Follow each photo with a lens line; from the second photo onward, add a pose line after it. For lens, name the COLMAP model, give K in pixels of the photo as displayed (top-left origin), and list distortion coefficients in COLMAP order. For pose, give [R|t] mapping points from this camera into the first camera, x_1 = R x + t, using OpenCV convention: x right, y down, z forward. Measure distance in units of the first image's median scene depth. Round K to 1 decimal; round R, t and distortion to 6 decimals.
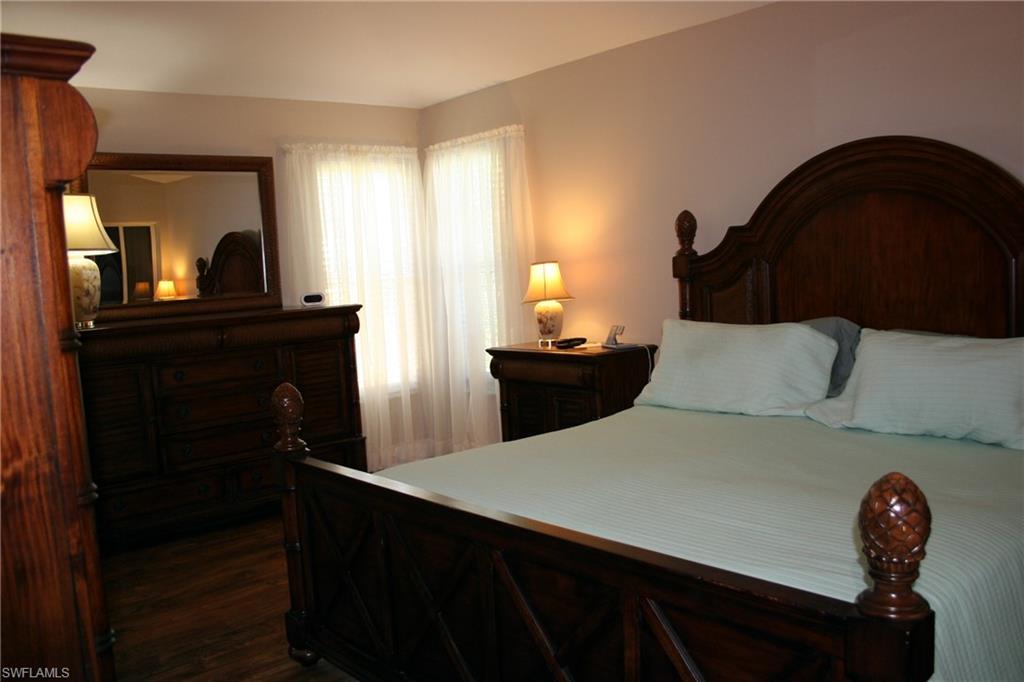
lens RADIAL K [[857.5, 0, 514.0], [0, 857.5, 343.1], [0, 0, 1]] dist [-0.149758, 0.119641]
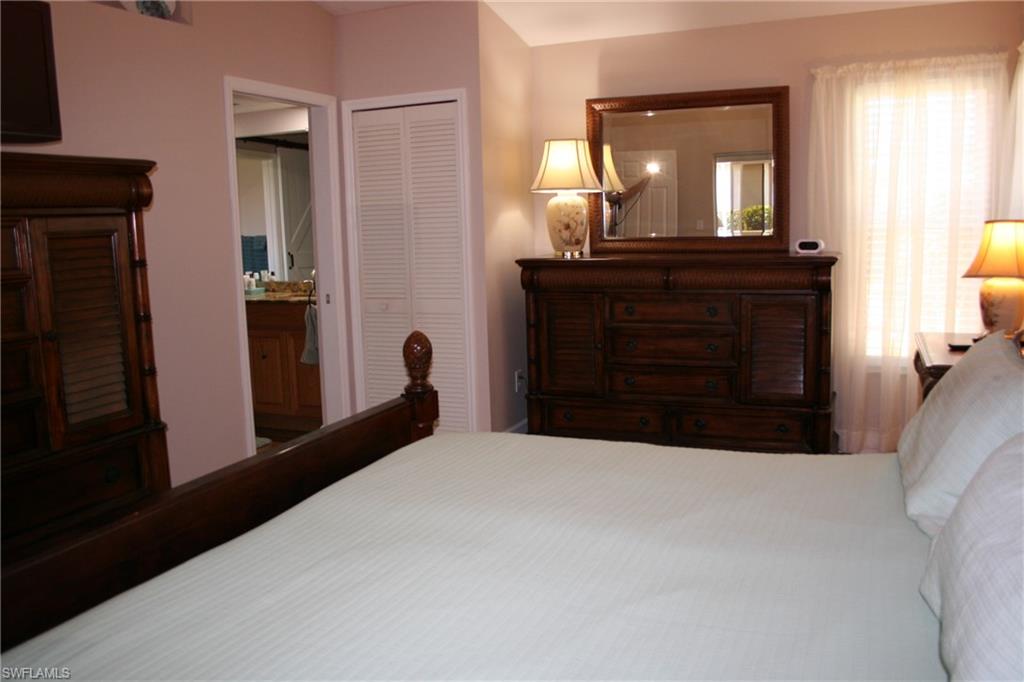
lens RADIAL K [[857.5, 0, 514.8], [0, 857.5, 339.8], [0, 0, 1]] dist [-0.149758, 0.119641]
pose [[0.454973, 0.166761, -0.874752, 0.409341], [-0.077006, 0.985997, 0.147916, -0.061737], [0.887169, 0.000063, 0.461444, 0.324071]]
